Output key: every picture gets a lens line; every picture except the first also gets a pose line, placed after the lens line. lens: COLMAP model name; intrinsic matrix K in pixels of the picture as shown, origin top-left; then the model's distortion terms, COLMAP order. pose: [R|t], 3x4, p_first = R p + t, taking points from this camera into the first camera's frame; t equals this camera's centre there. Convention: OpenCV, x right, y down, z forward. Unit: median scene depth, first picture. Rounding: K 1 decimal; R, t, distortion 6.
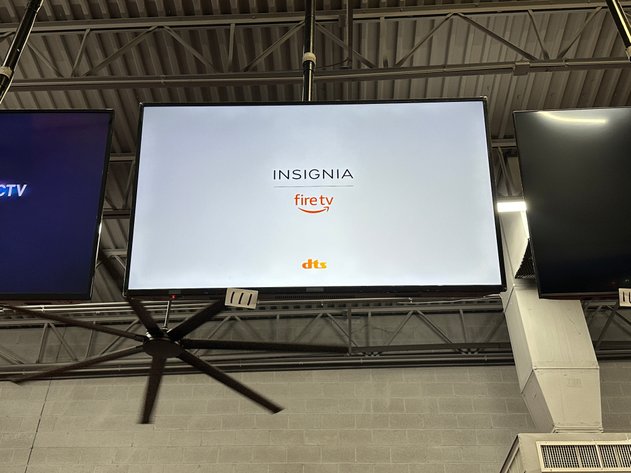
lens RADIAL K [[707.7, 0, 315.5], [0, 707.7, 236.5], [0, 0, 1]] dist [0.227356, -0.522245]
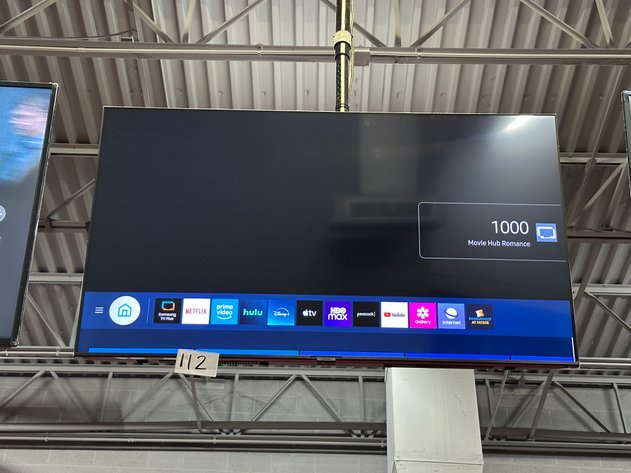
lens RADIAL K [[965.6, 0, 315.5], [0, 965.6, 236.5], [0, 0, 1]] dist [0.160553, -0.090981]
pose [[0.998479, 0.053893, 0.011603, 0.160212], [-0.053460, 0.997959, -0.034924, -0.005139], [-0.013462, 0.034251, 0.999323, -0.003611]]
